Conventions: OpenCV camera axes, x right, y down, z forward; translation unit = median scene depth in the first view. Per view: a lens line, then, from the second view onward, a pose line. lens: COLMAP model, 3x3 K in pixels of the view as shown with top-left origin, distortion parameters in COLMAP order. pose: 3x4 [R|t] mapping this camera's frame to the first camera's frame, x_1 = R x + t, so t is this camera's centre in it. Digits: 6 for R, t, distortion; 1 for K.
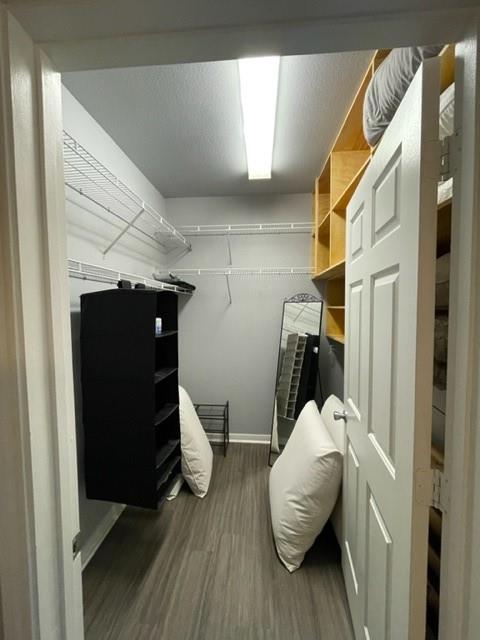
lens RADIAL K [[261.1, 0, 240.0], [0, 261.1, 320.0], [0, 0, 1]] dist [0.000352, -0.000137]
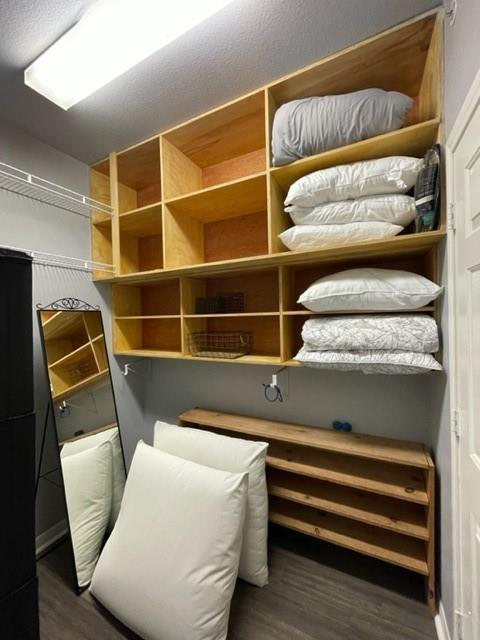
lens RADIAL K [[253.5, 0, 240.0], [0, 253.5, 320.0], [0, 0, 1]] dist [-0.000340, 0.000005]
pose [[0.380979, -0.012253, 0.924503, -0.311310], [0.061710, 0.998020, -0.012203, -0.012083], [-0.922522, 0.061700, 0.380980, 0.448804]]
